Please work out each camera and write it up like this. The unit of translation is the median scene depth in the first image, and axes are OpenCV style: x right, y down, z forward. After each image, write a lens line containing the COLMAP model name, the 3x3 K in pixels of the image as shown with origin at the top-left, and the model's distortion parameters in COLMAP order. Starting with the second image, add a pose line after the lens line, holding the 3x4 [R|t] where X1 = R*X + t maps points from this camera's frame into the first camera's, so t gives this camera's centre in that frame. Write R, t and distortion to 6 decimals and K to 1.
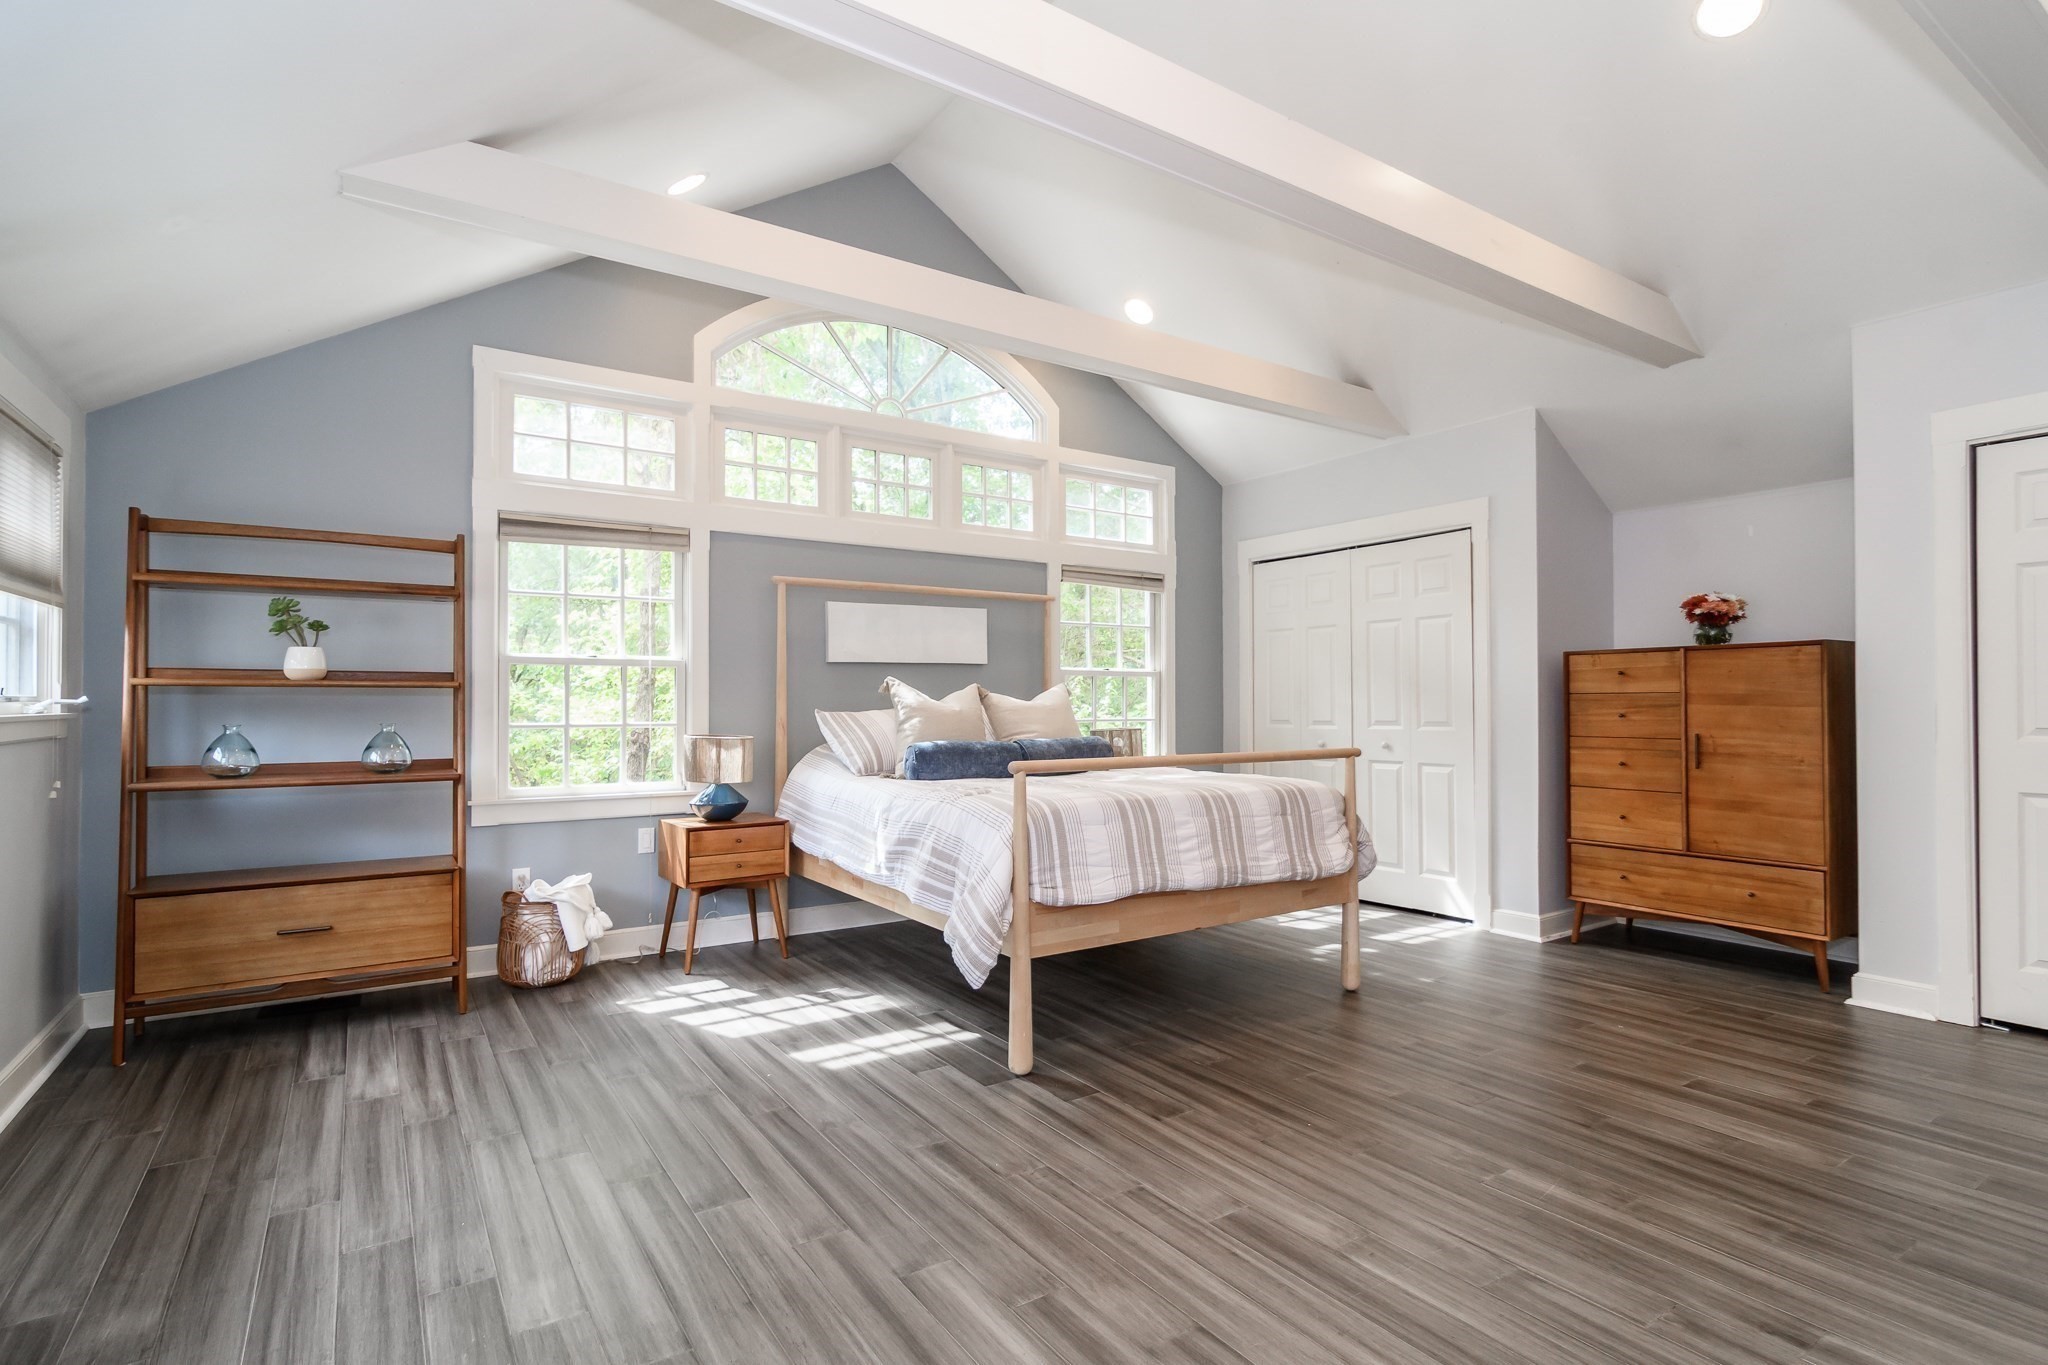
lens RADIAL K [[978.2, 0, 1024.0], [0, 978.2, 682.5], [0, 0, 1]] dist [-0.004311, -0.000241]
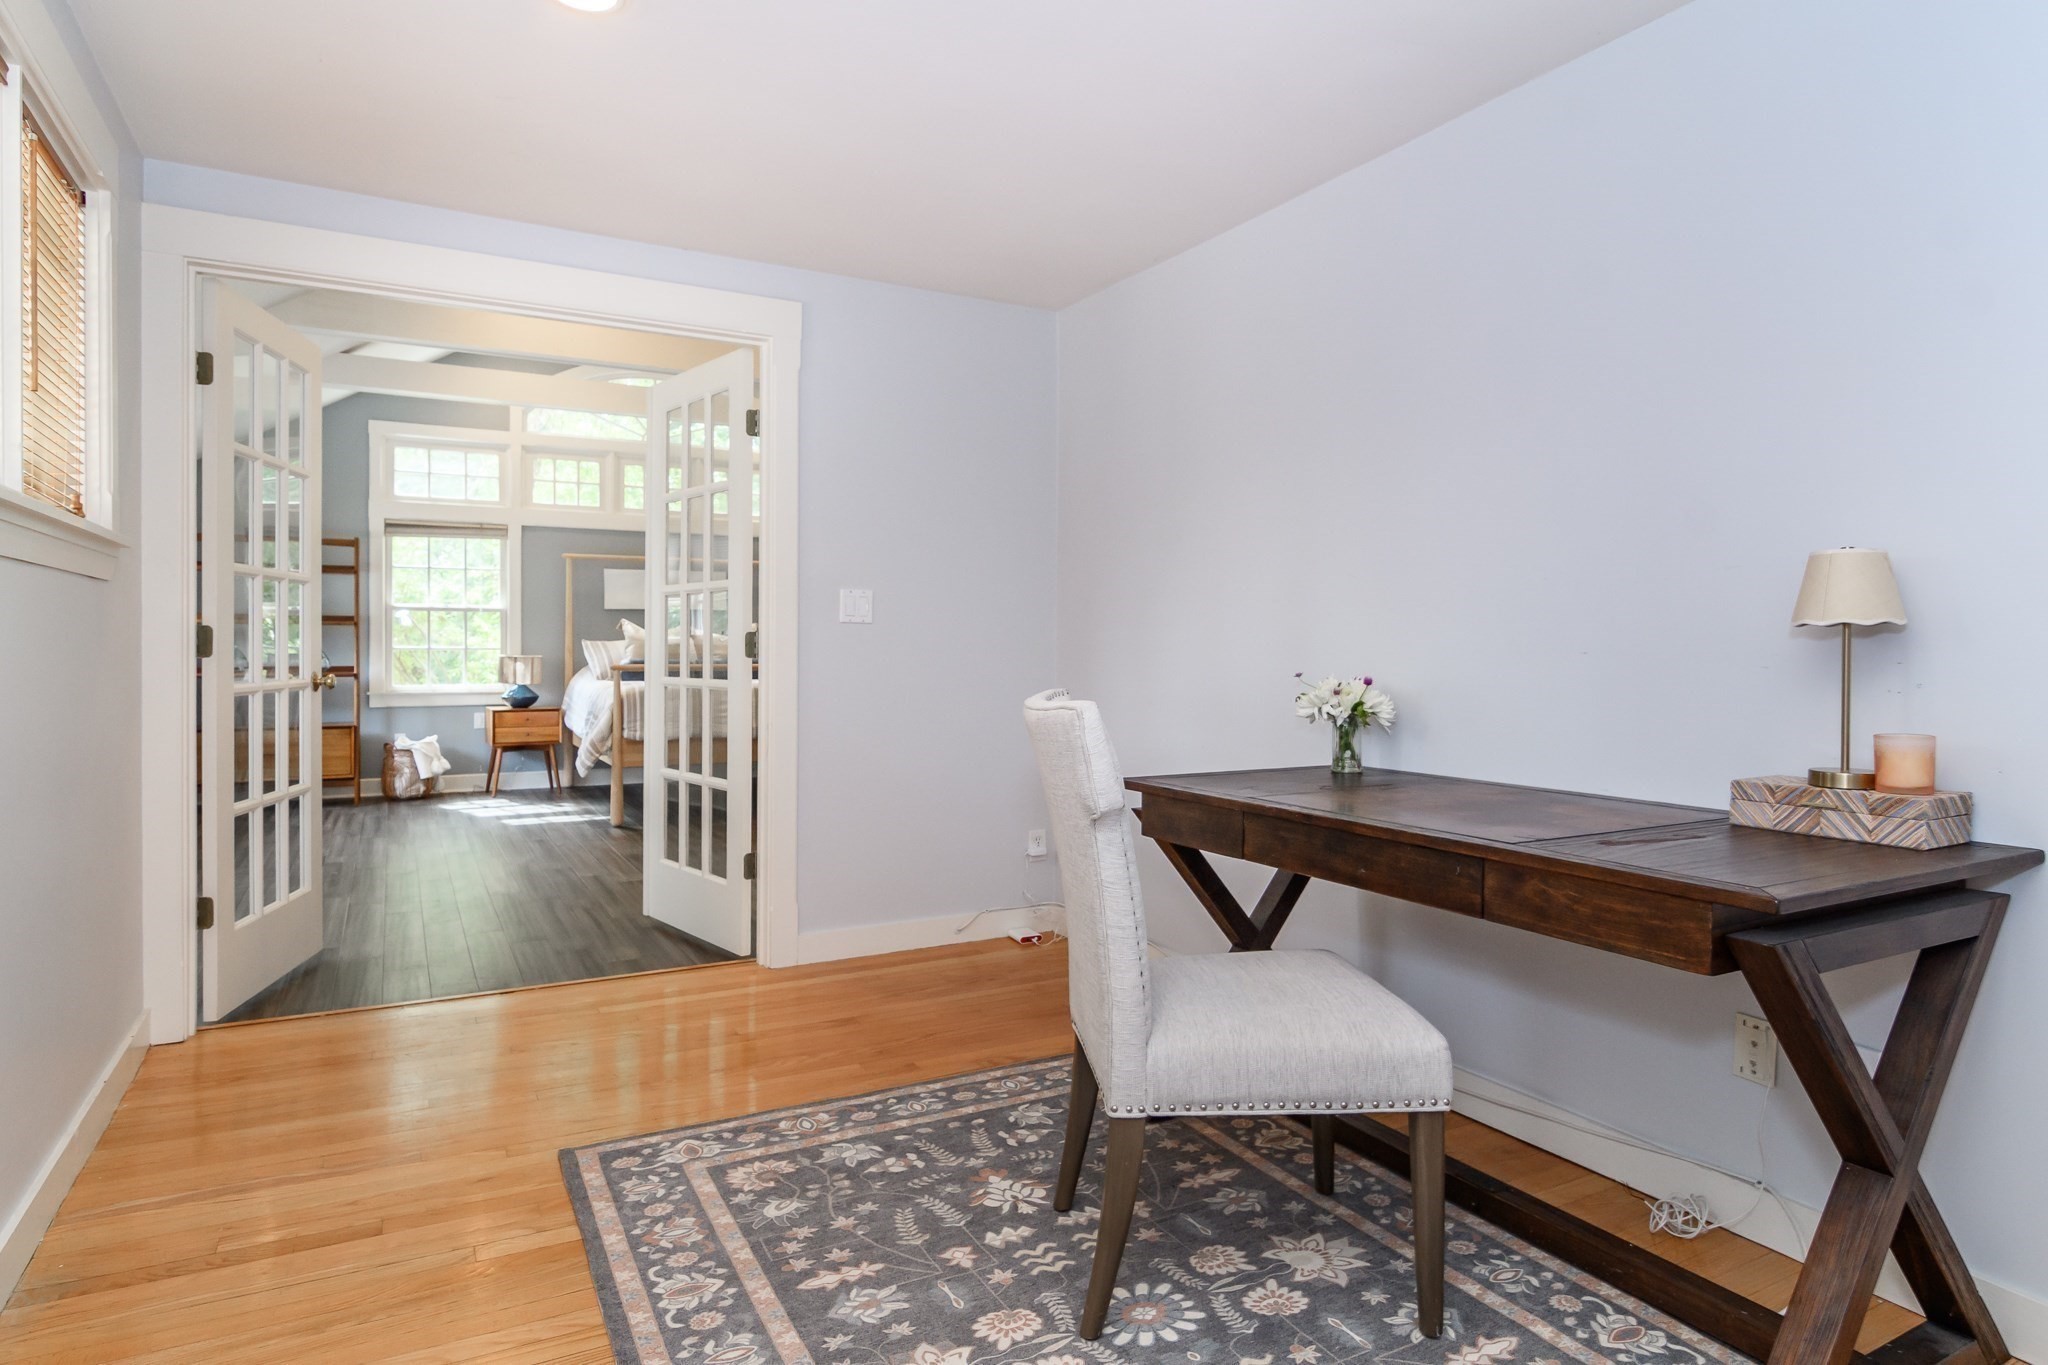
lens RADIAL K [[1113.4, 0, 1015.4], [0, 1113.4, 648.3], [0, 0, 1]] dist [-0.001086, 0.000024]
pose [[0.996388, 0.005898, -0.084710, 0.683100], [-0.003762, 0.999671, 0.025362, -0.007304], [0.084832, -0.024952, 0.996083, -0.788836]]
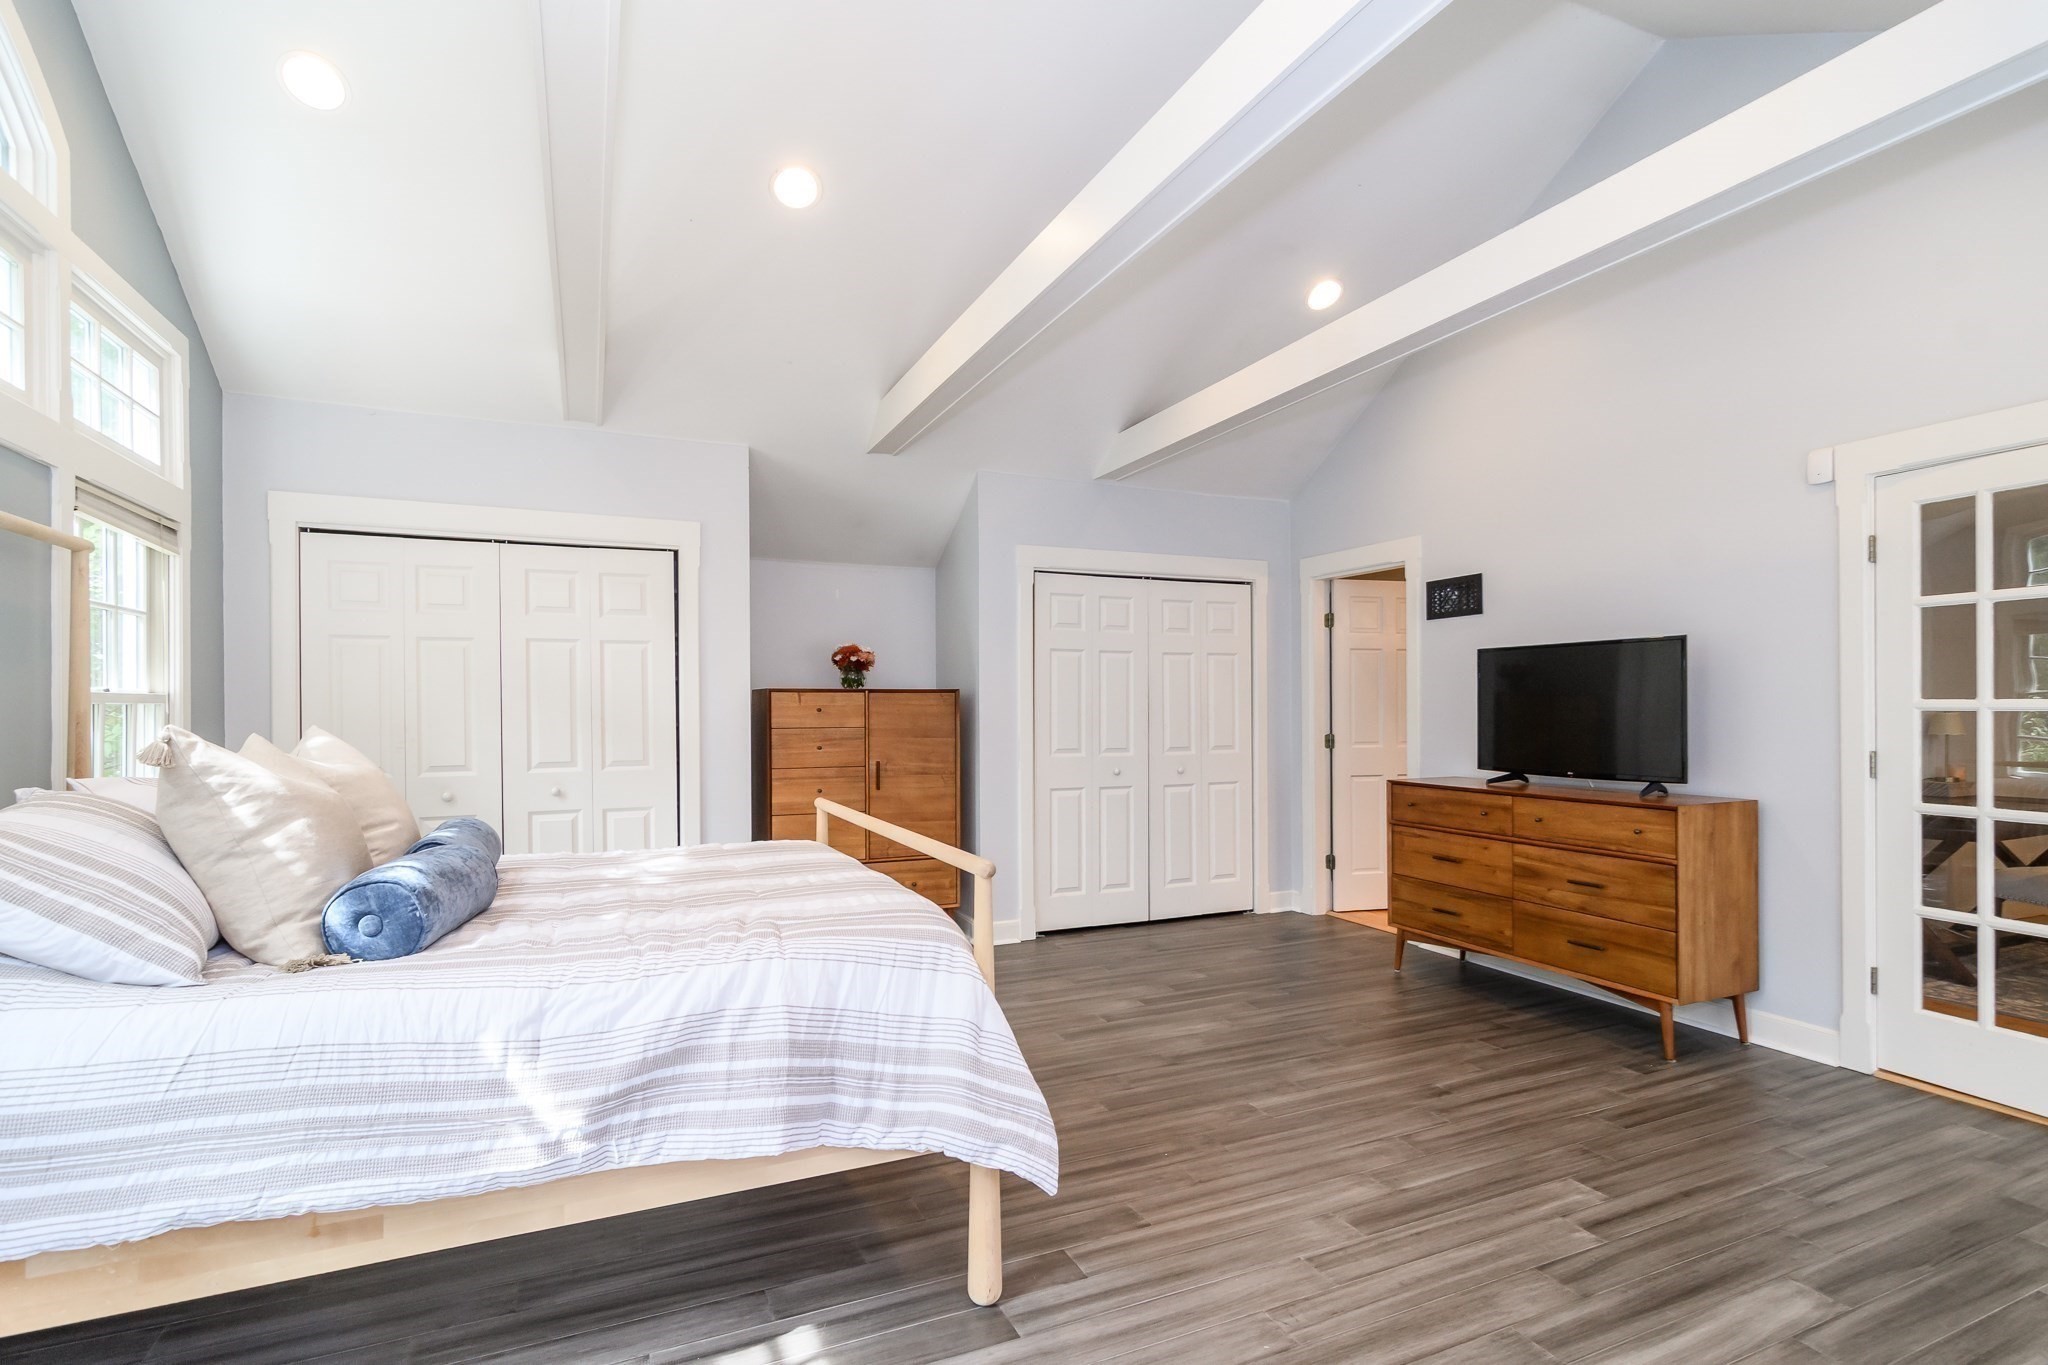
lens RADIAL K [[995.9, 0, 1028.1], [0, 995.9, 710.1], [0, 0, 1]] dist [-0.002093, -0.000001]
pose [[0.162939, -0.001631, 0.986635, -0.484548], [-0.020392, 0.999779, 0.005020, -0.020688], [-0.986425, -0.020937, 0.162870, 0.592210]]
